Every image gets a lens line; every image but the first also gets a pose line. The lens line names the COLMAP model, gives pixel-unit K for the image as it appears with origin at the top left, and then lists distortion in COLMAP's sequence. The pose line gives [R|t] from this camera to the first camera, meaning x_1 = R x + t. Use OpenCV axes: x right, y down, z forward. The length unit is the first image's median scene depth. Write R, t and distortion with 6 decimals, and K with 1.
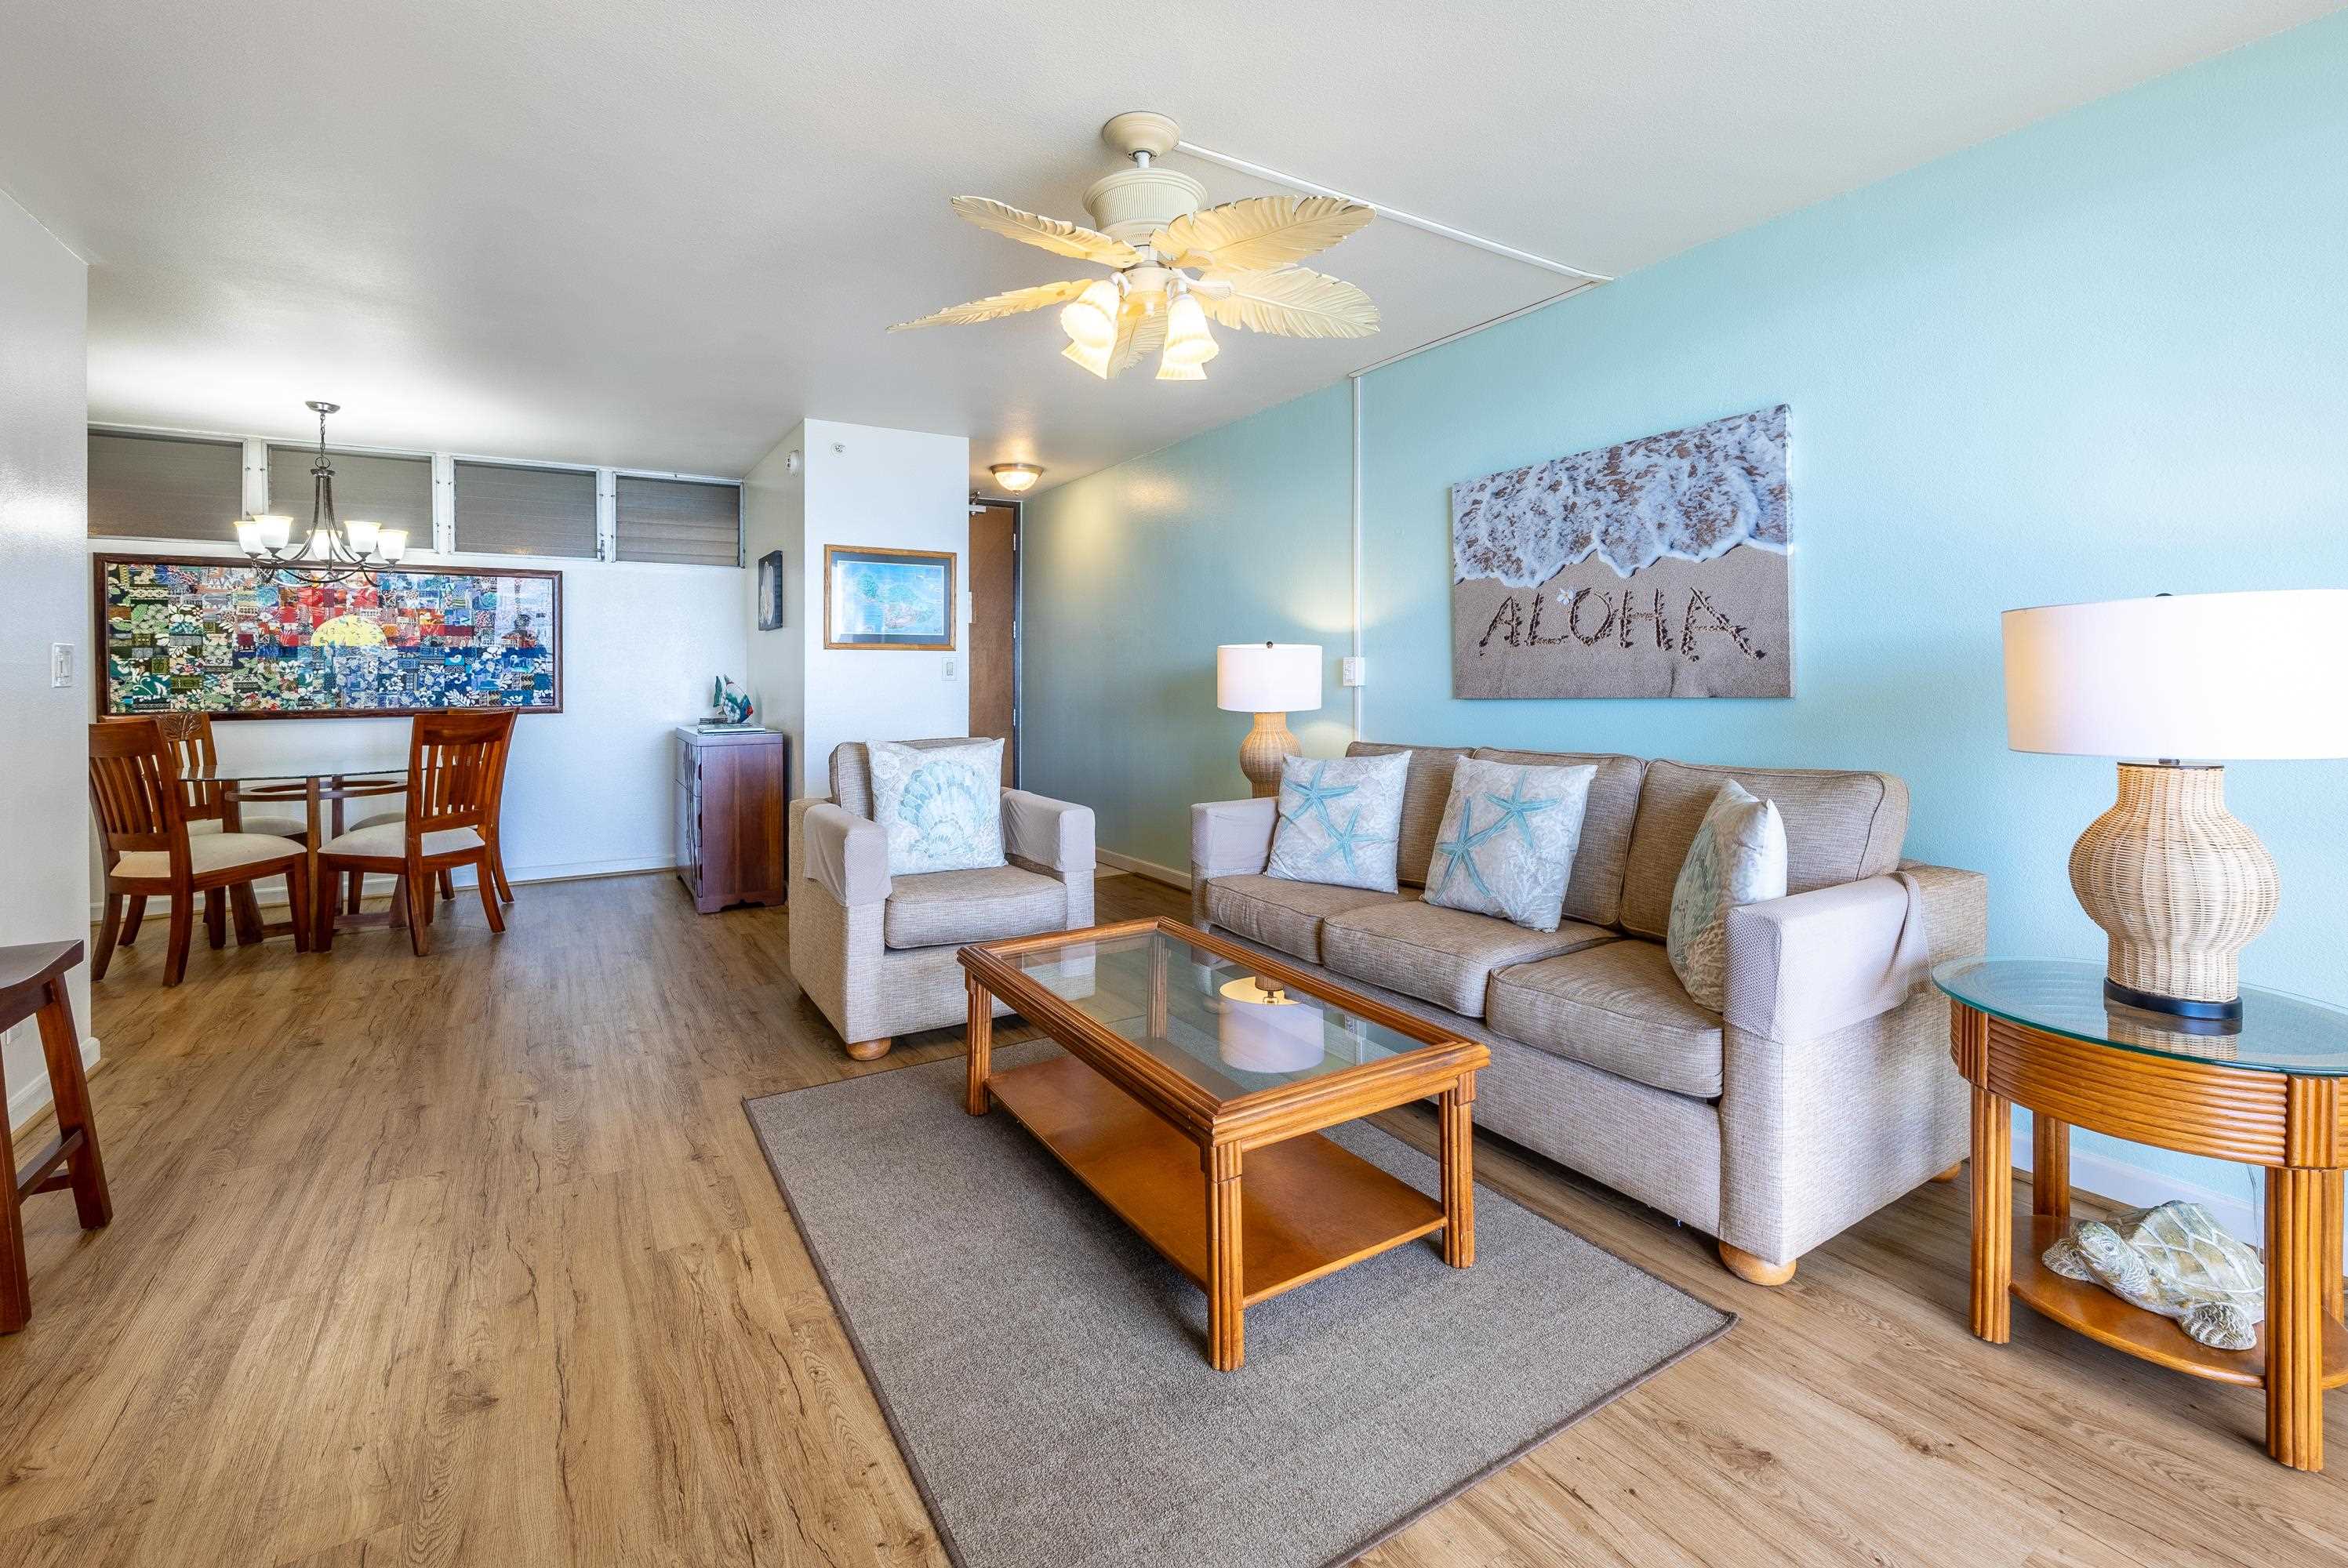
lens RADIAL K [[1010.5, 0, 1212.2], [0, 1010.5, 681.2], [0, 0, 1]] dist [0.000671, 0.000020]
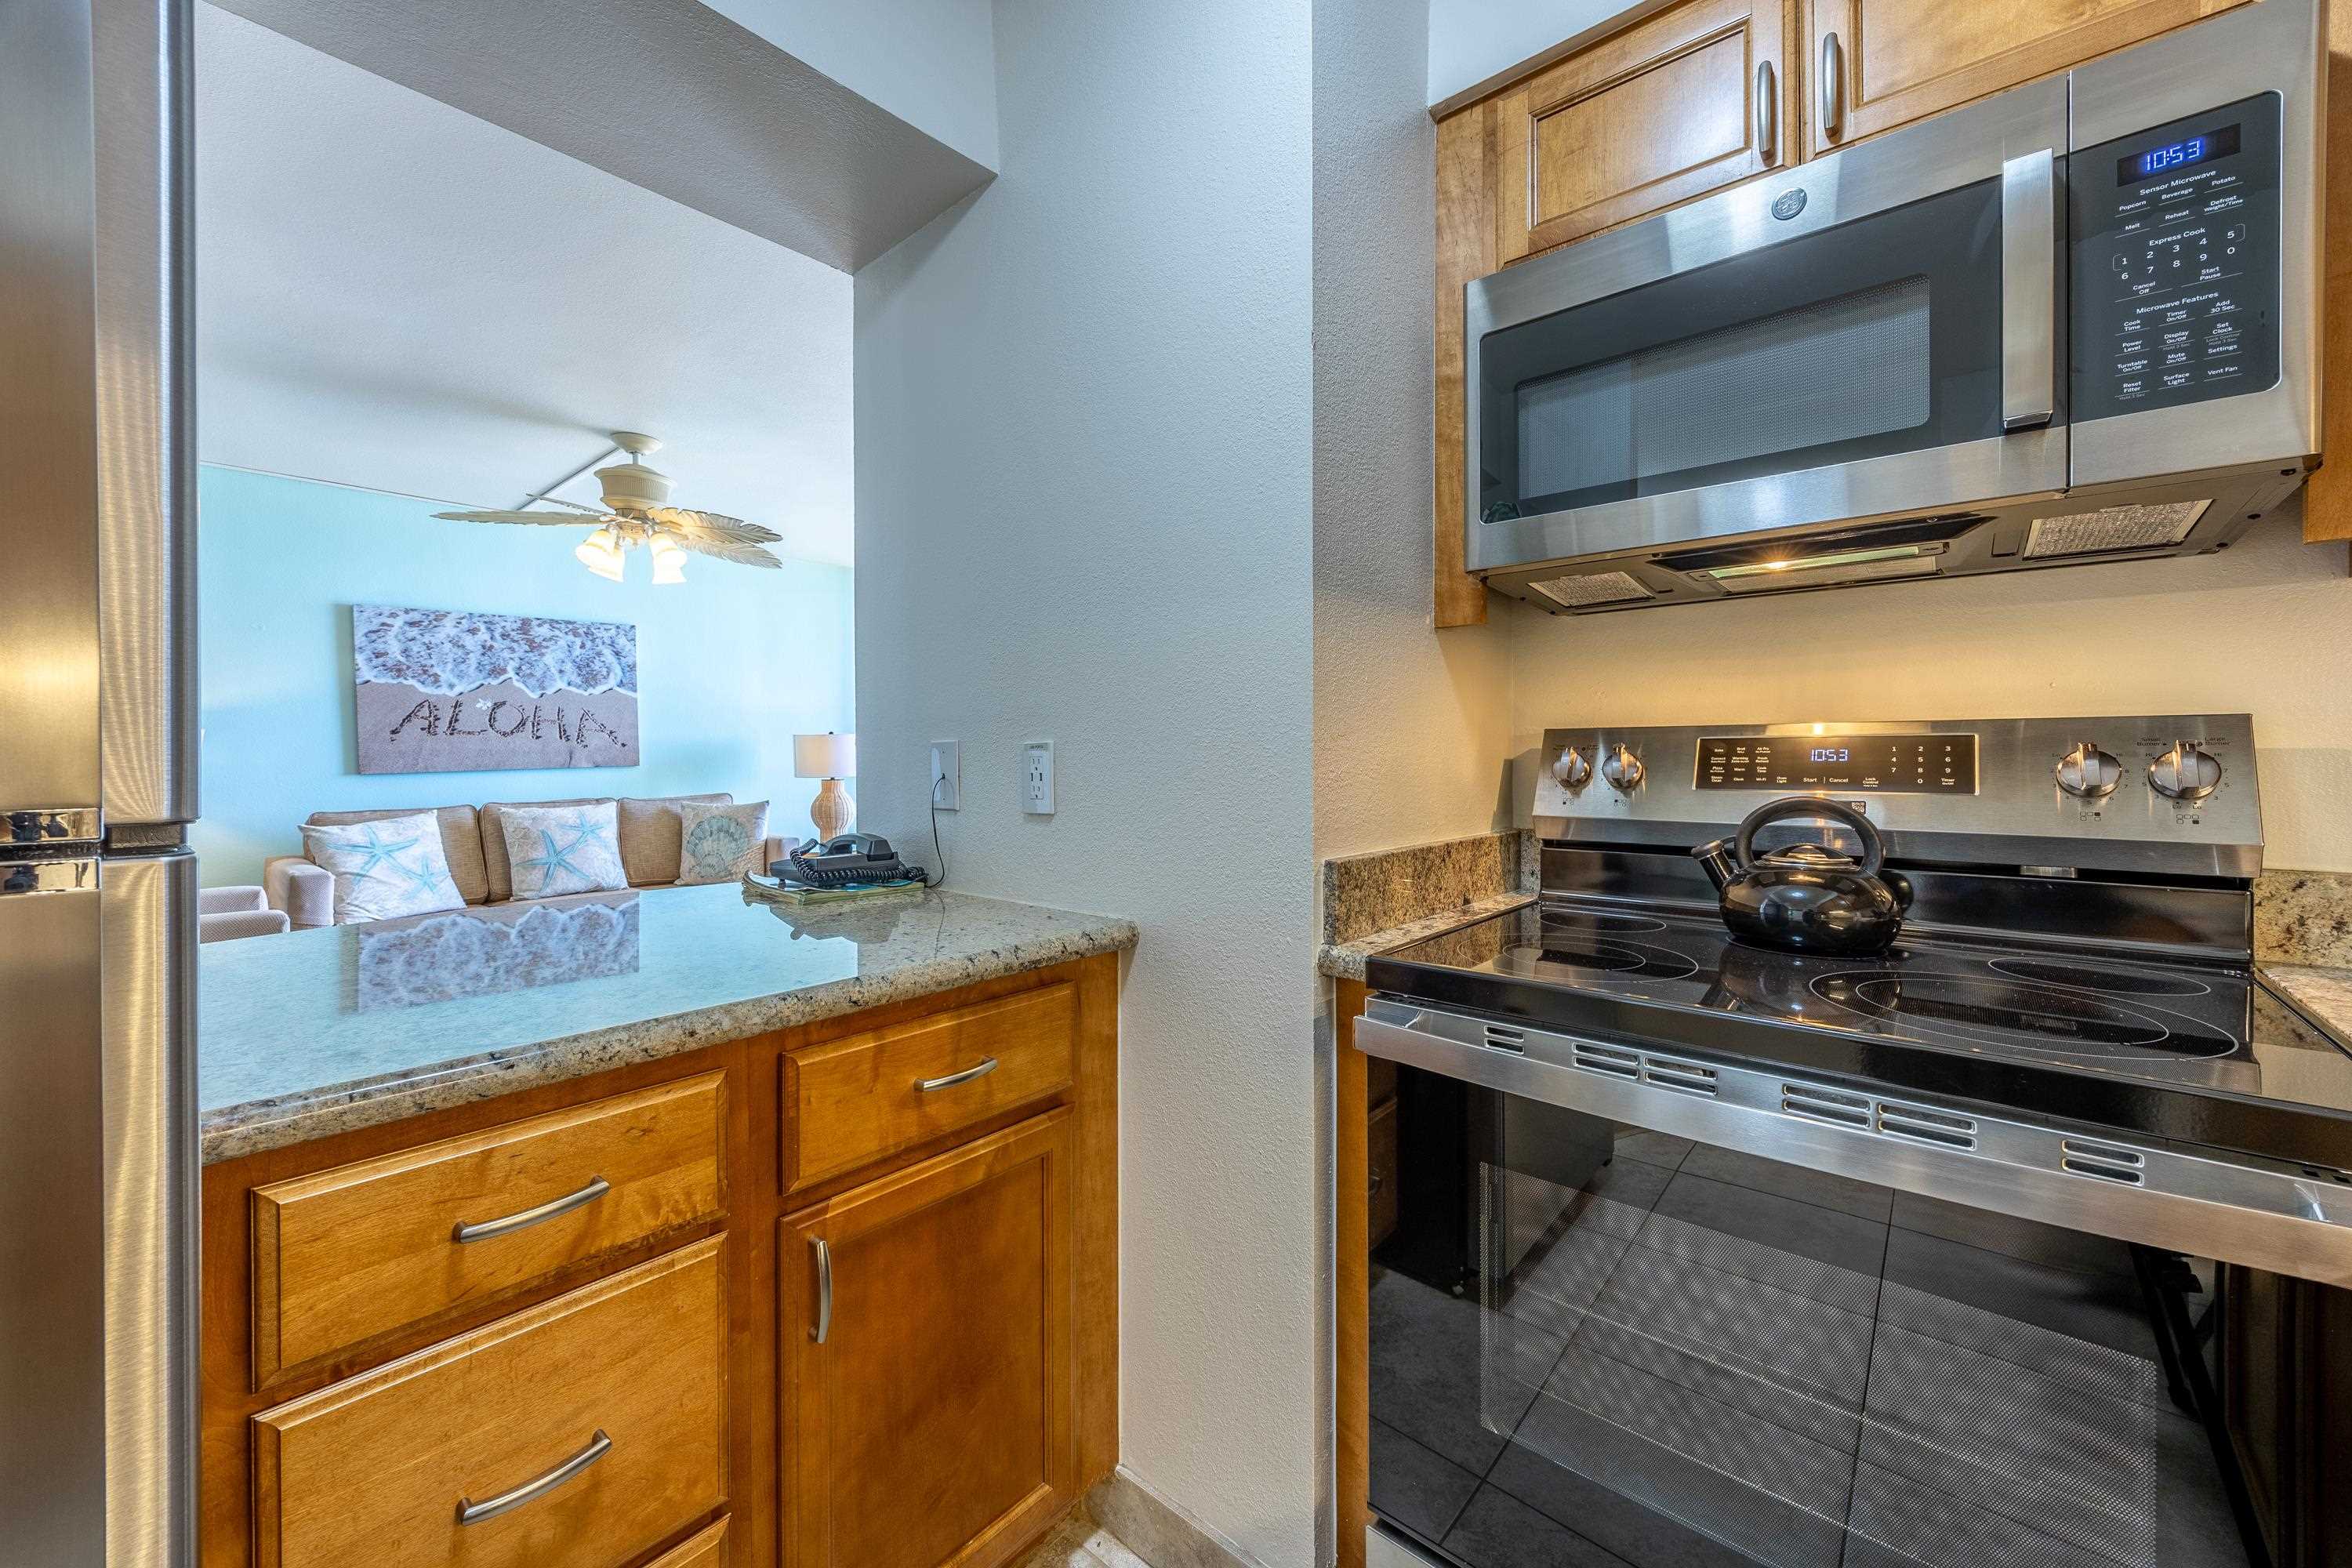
lens RADIAL K [[921.6, 0, 1172.4], [0, 921.6, 759.8], [0, 0, 1]] dist [-0.005699, 0.001717]
pose [[-0.270773, -0.005190, 0.962629, -1.317513], [0.008443, 0.999934, 0.007766, -0.001406], [-0.962606, 0.010231, -0.270711, 0.378011]]
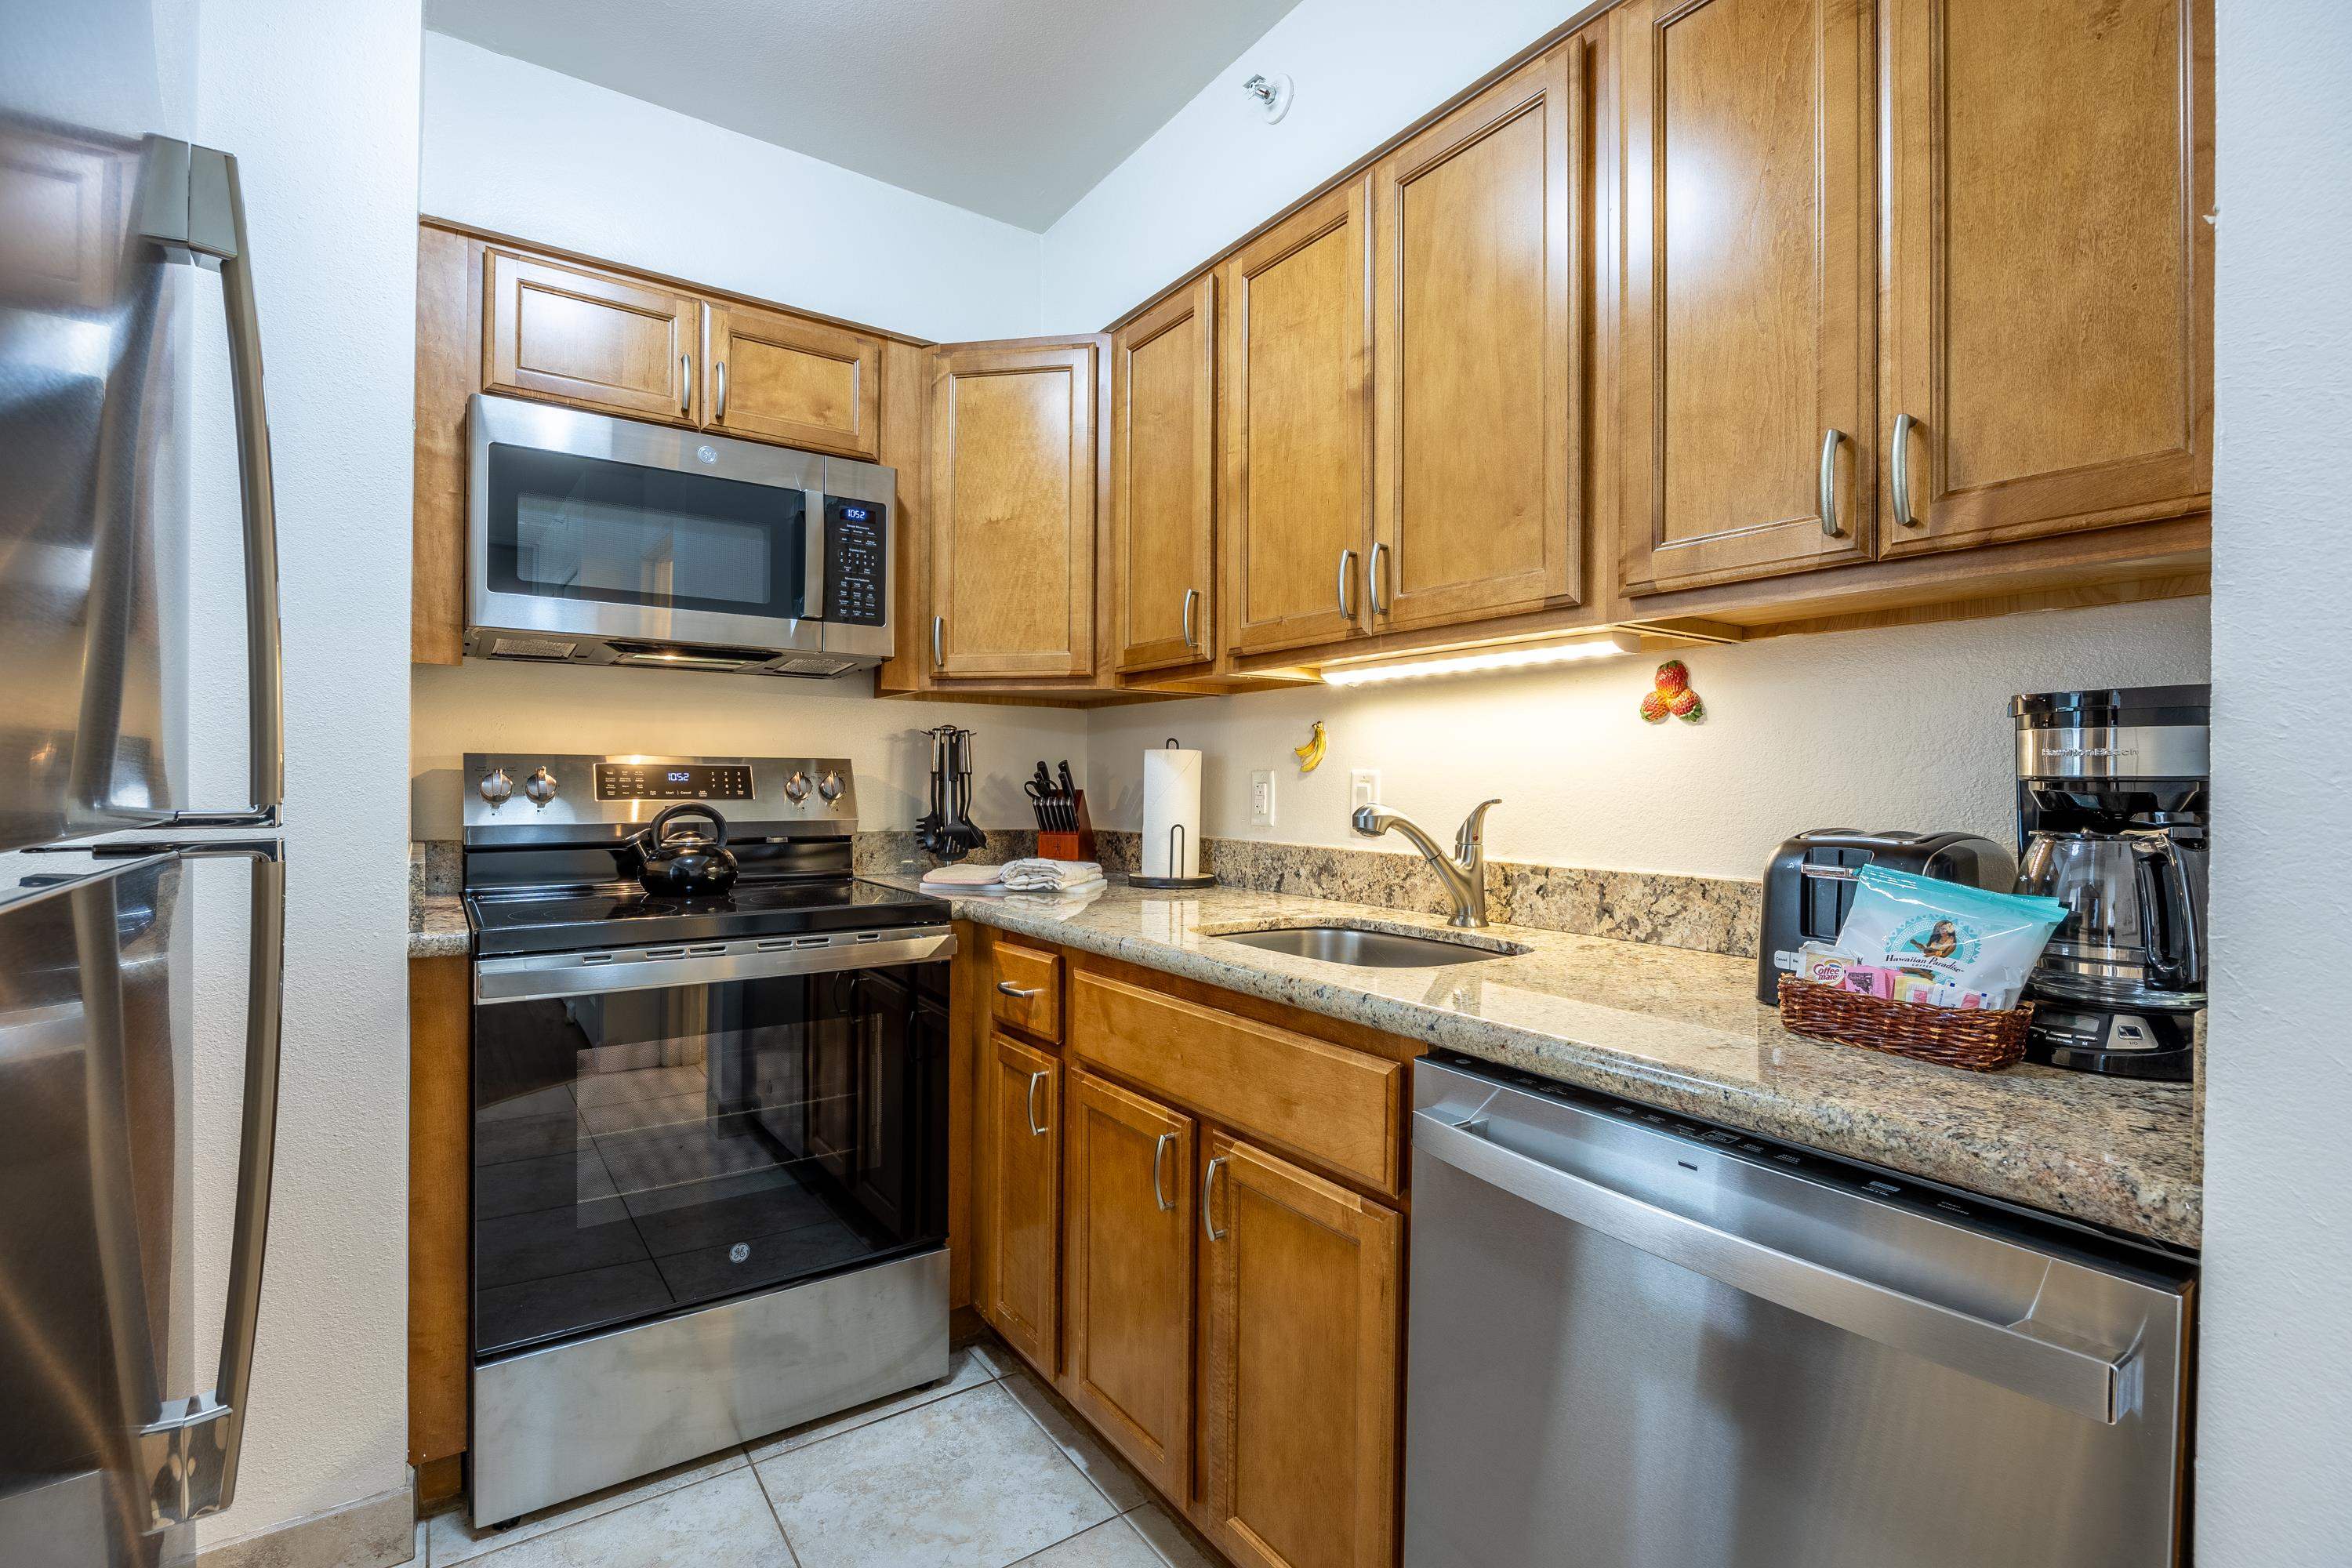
lens RADIAL K [[1069.4, 0, 1162.2], [0, 1069.4, 755.3], [0, 0, 1]] dist [-0.011563, 0.001989]
pose [[-0.999557, -0.008776, -0.028432, -1.321519], [-0.008271, 0.999807, -0.017817, -0.002480], [0.028583, -0.017574, -0.999437, 0.720077]]
